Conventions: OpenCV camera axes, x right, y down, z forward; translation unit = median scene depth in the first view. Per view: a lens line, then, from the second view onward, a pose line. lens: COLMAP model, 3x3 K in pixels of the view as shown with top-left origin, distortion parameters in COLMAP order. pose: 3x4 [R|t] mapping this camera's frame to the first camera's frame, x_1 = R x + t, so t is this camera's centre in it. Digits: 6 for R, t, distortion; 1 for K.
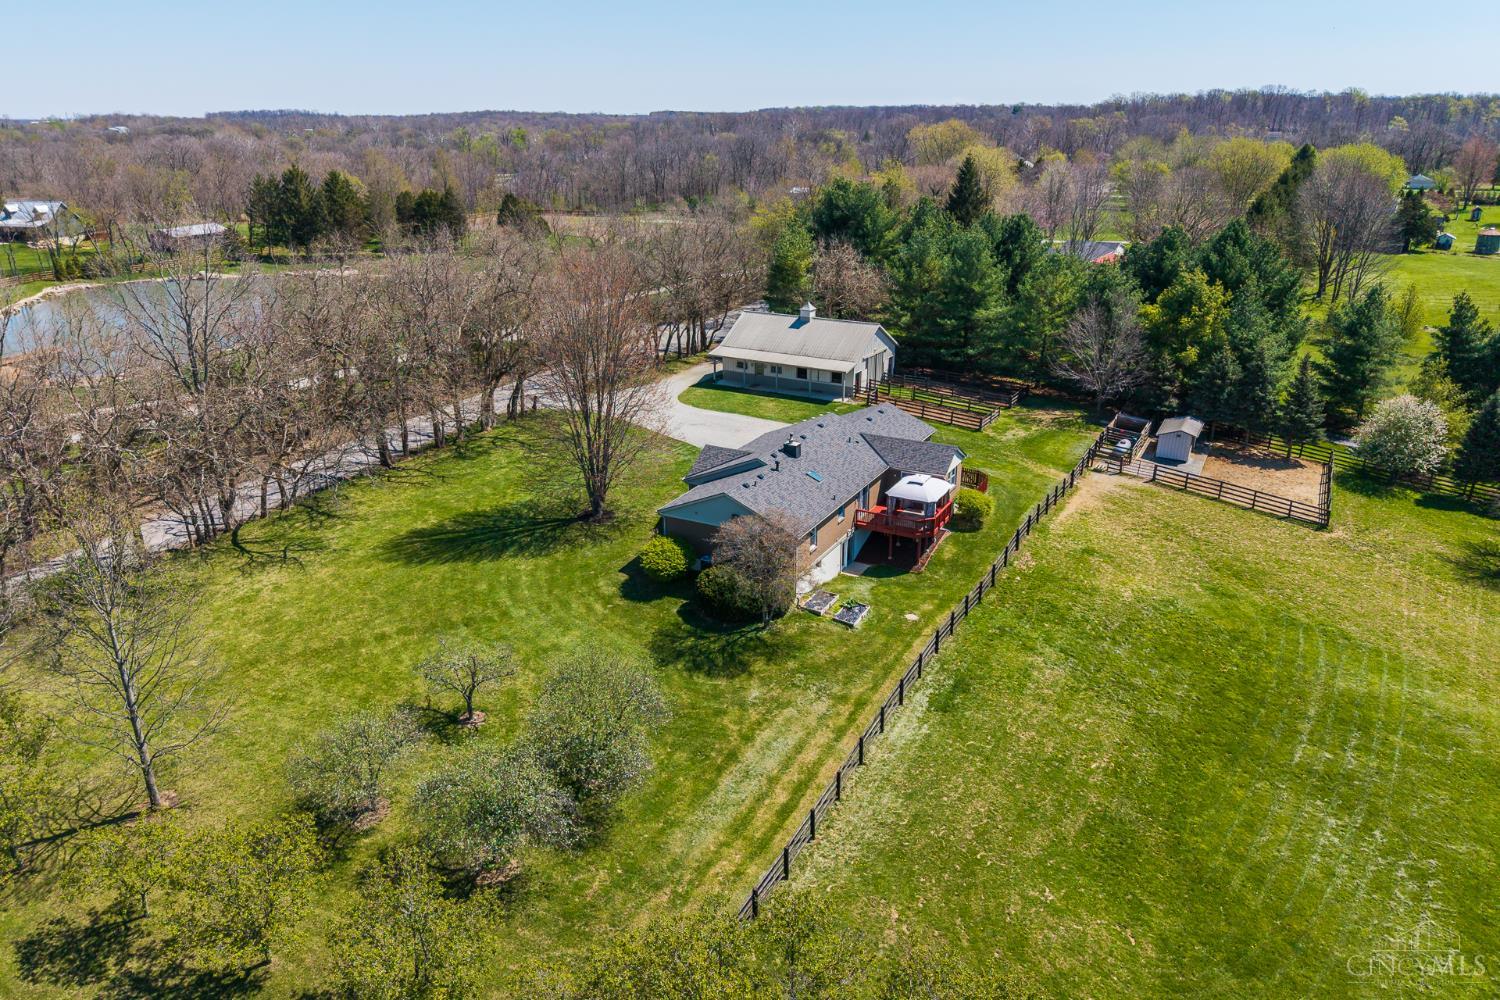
lens RADIAL K [[984.1, 0, 750.0], [0, 984.1, 500.0], [0, 0, 1]] dist [0.033525, -0.033840]
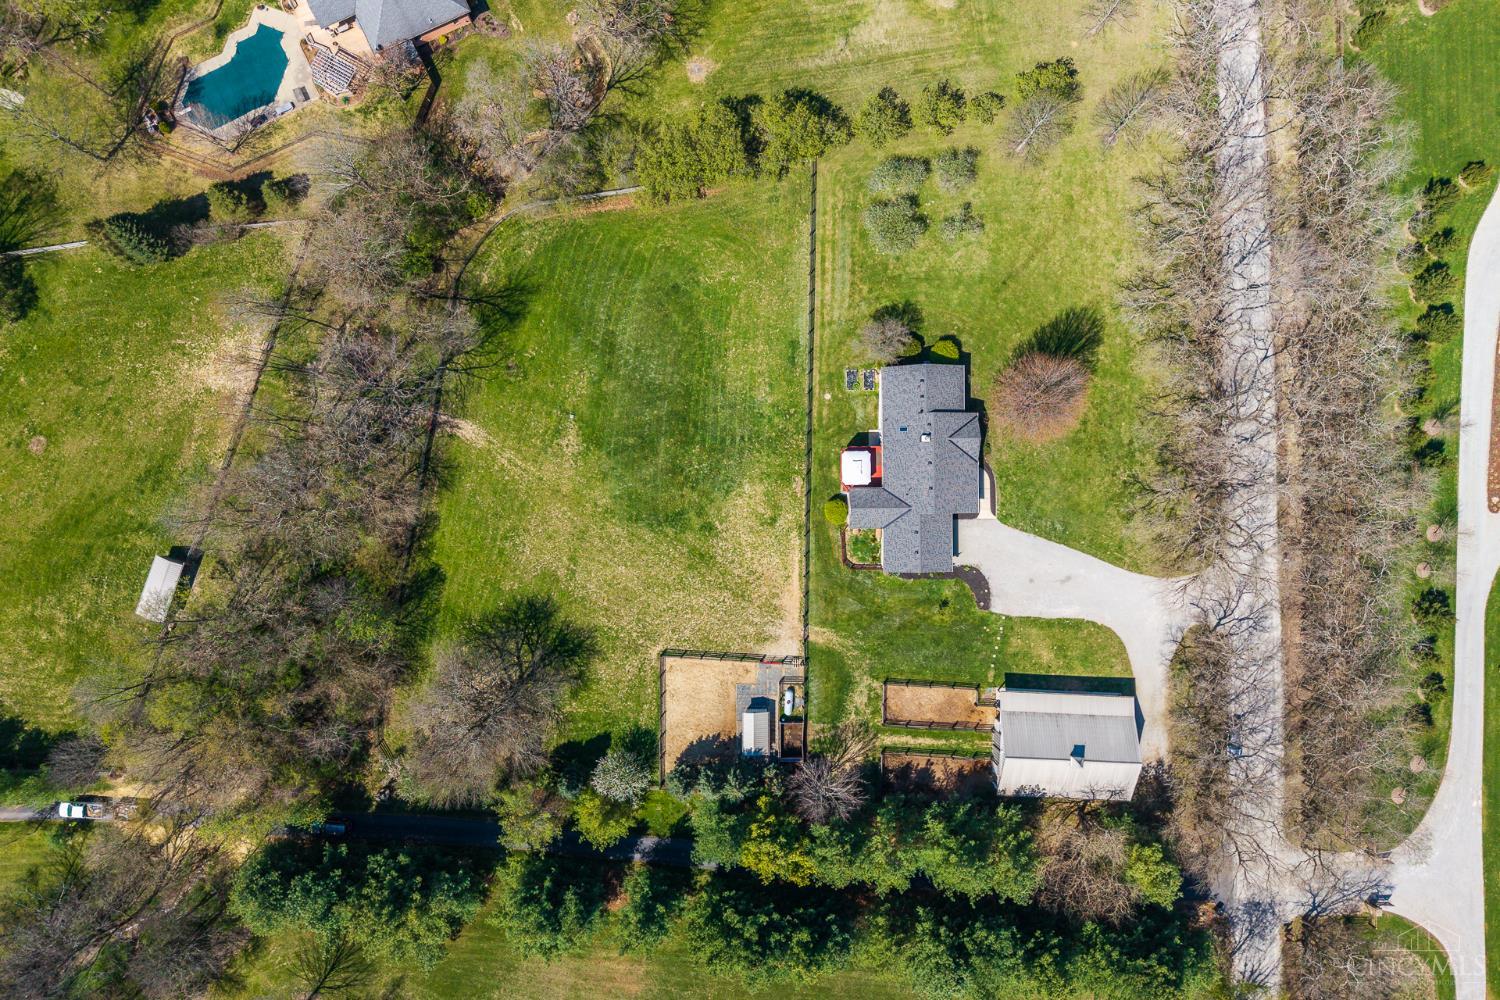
lens RADIAL K [[984.1, 0, 750.0], [0, 984.1, 500.0], [0, 0, 1]] dist [0.033525, -0.033840]
pose [[-0.874988, 0.484138, -0.002606, 0.285427], [-0.180232, -0.320730, 0.929865, -1.263066], [0.449347, 0.814090, 0.367892, 0.213572]]
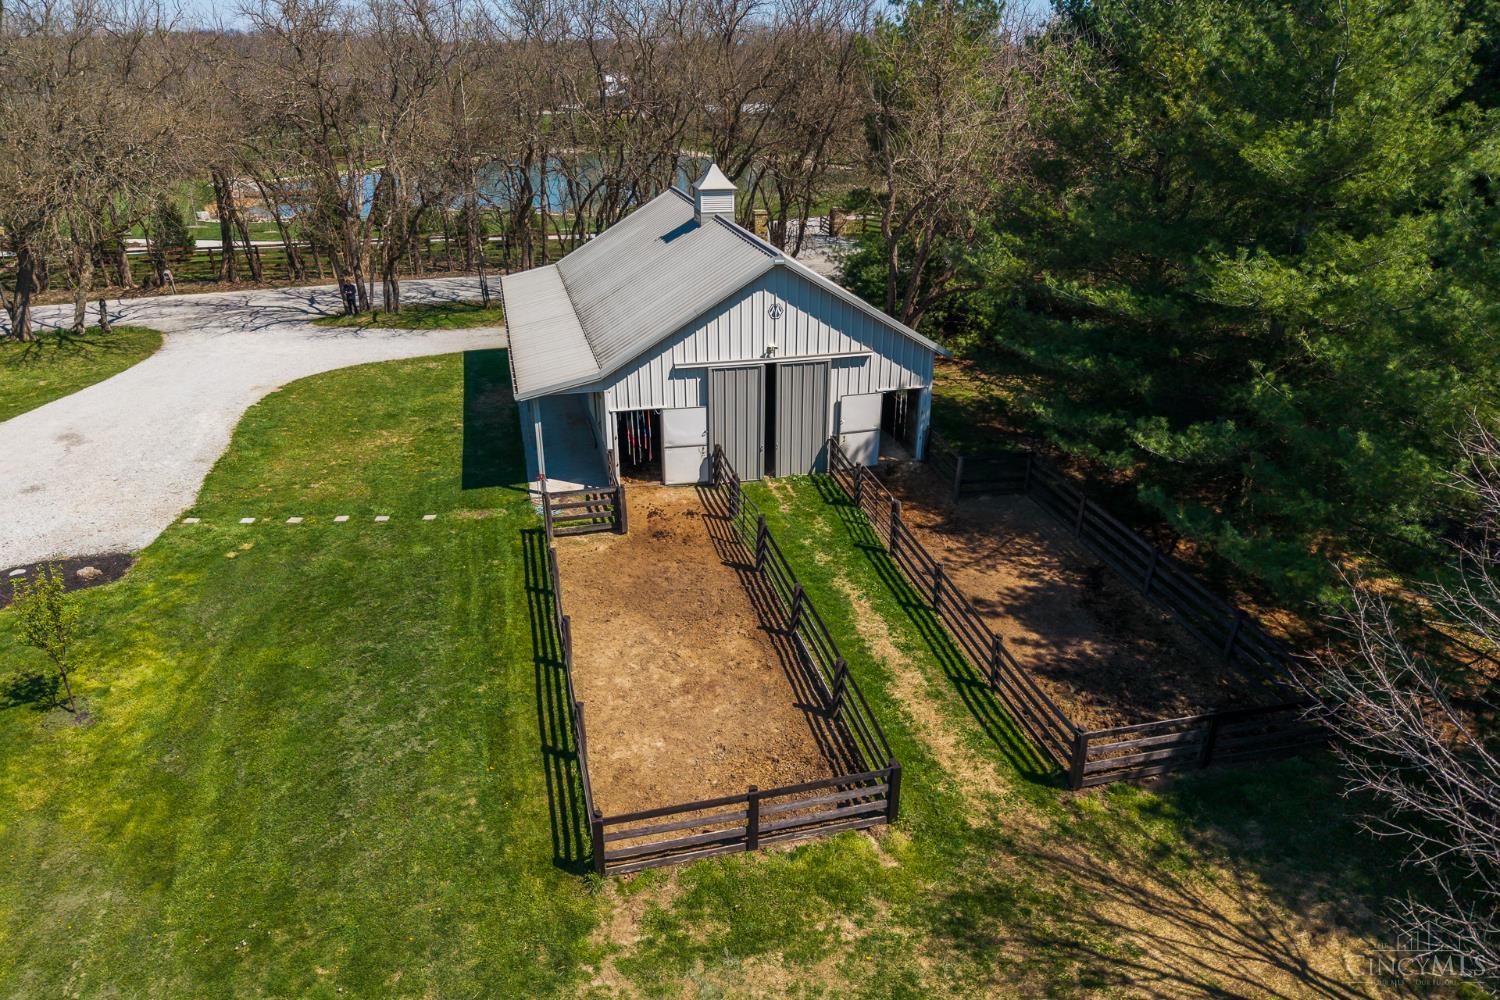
lens RADIAL K [[984.1, 0, 750.0], [0, 984.1, 500.0], [0, 0, 1]] dist [0.033525, -0.033840]
pose [[0.720481, 0.291436, -0.629263, 0.356130], [-0.261912, 0.954556, 0.142213, -0.172259], [0.642113, 0.062350, 0.764070, 0.904224]]
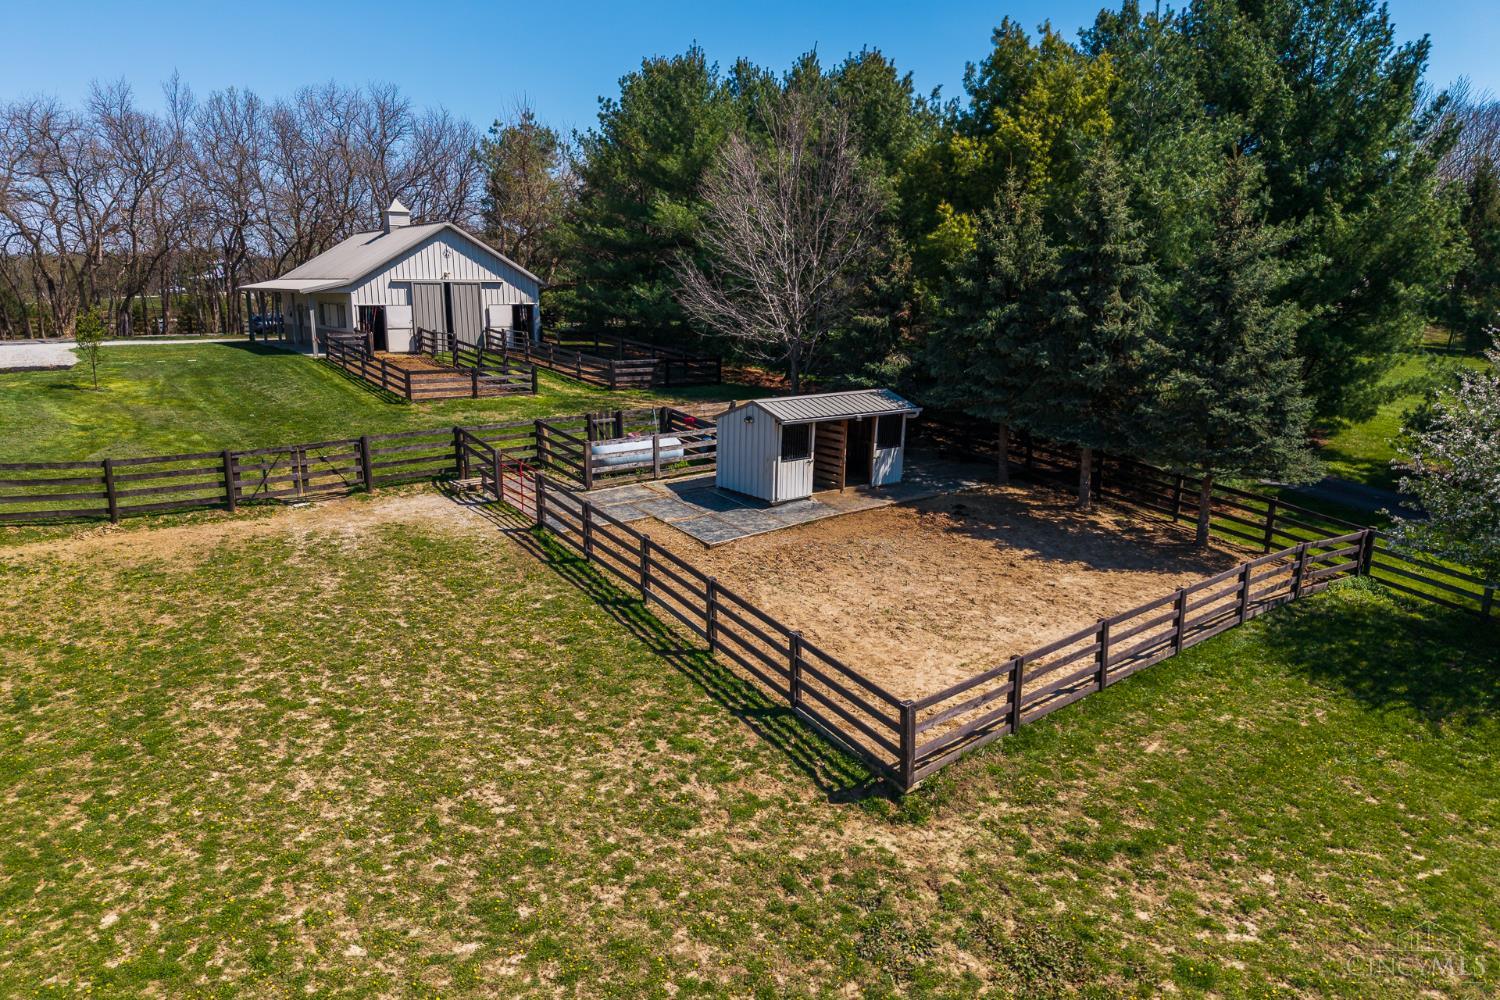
lens RADIAL K [[1007.2, 0, 745.0], [0, 1007.2, 475.7], [0, 0, 1]] dist [0.036294, -0.001176]
pose [[0.923313, 0.084534, -0.374630, 0.540556], [-0.146417, 0.979282, -0.139887, -0.001894], [0.355043, 0.184011, 0.916561, 0.688830]]
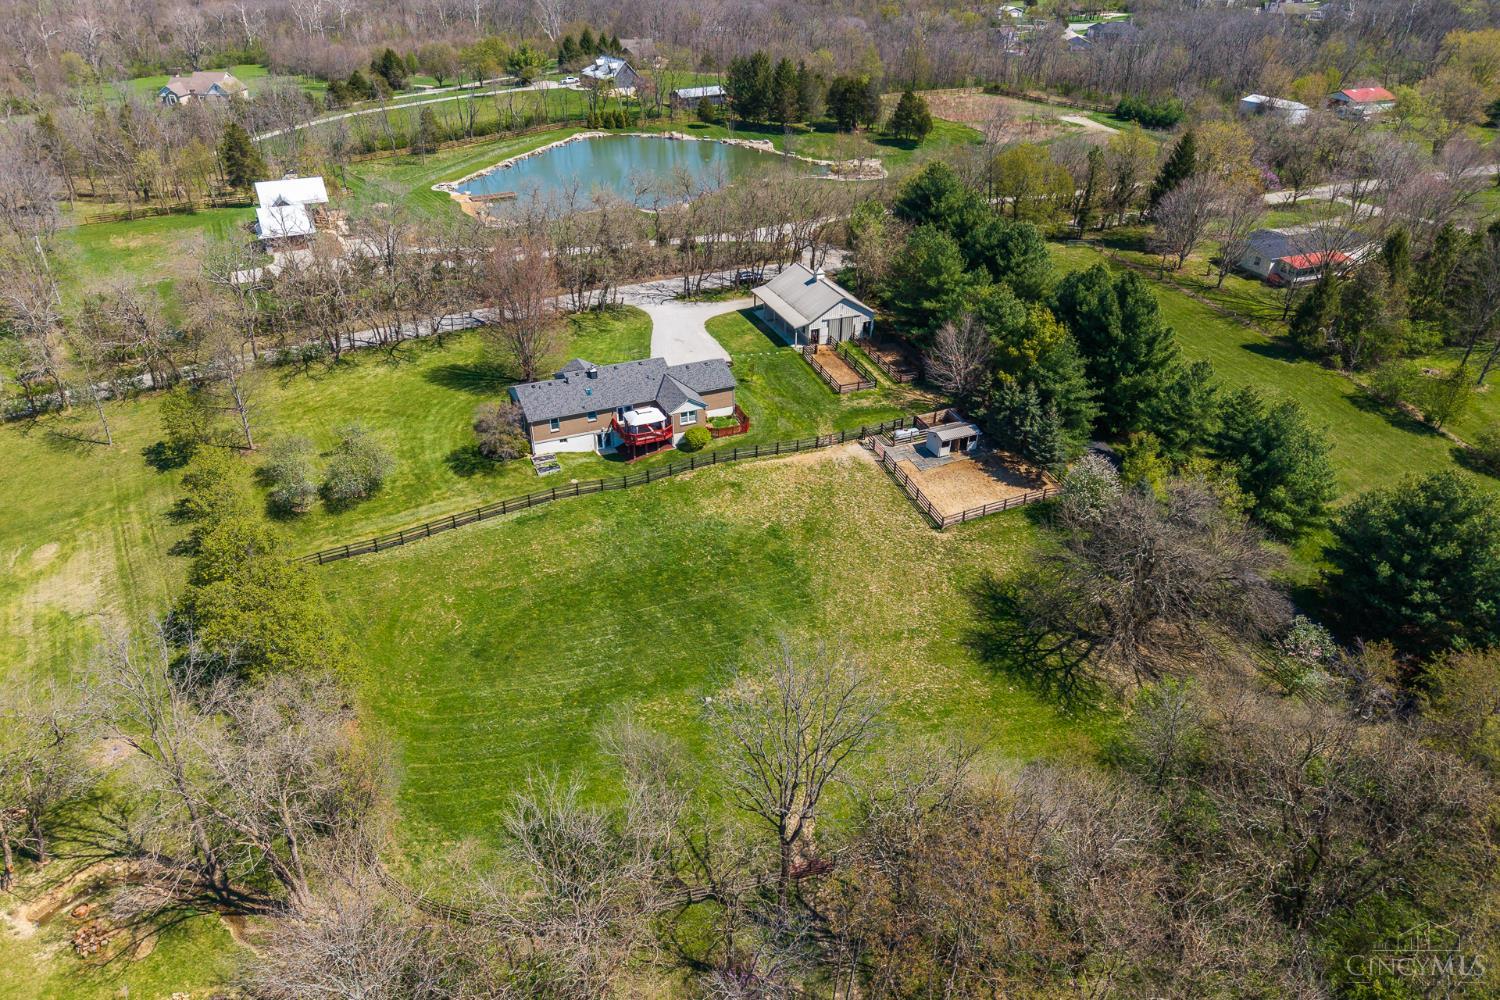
lens RADIAL K [[984.1, 0, 750.0], [0, 984.1, 500.0], [0, 0, 1]] dist [0.033525, -0.033840]
pose [[0.797251, 0.318259, -0.512934, 0.911001], [-0.226030, 0.945297, 0.235209, -0.231543], [0.559733, -0.071582, 0.825576, -0.216897]]
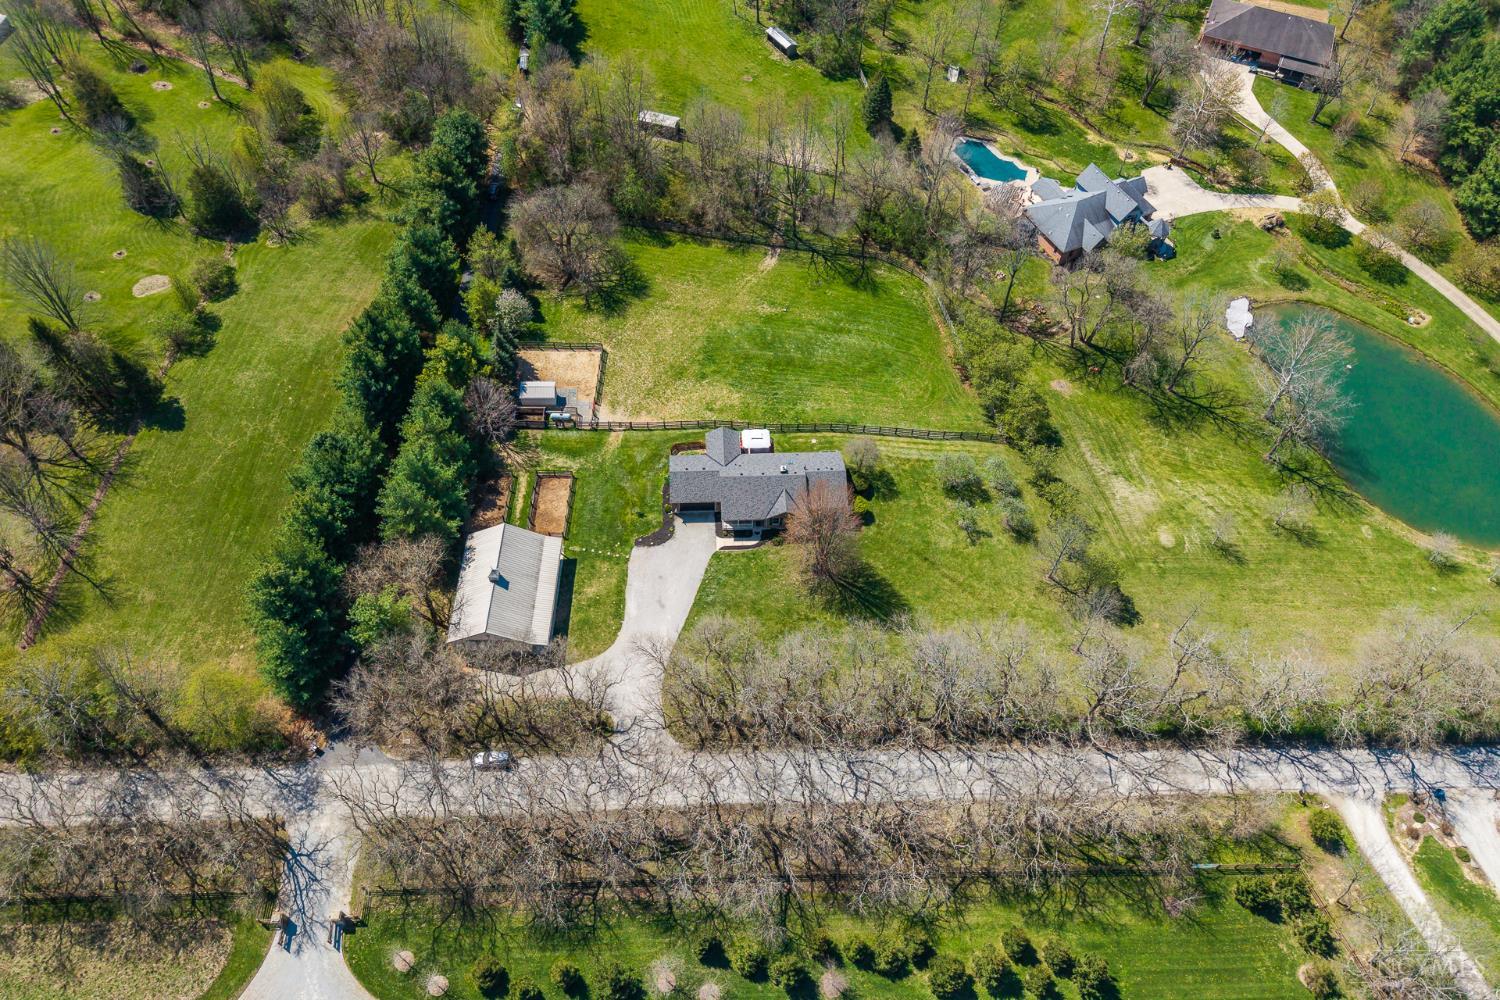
lens RADIAL K [[1052.7, 0, 750.0], [0, 1052.7, 500.0], [0, 0, 1]] dist [0.035352, -0.003385]
pose [[-0.520041, -0.699437, 0.490251, -0.800051], [0.275183, 0.406168, 0.871379, -1.503860], [-0.808599, 0.588062, -0.018750, 0.848165]]
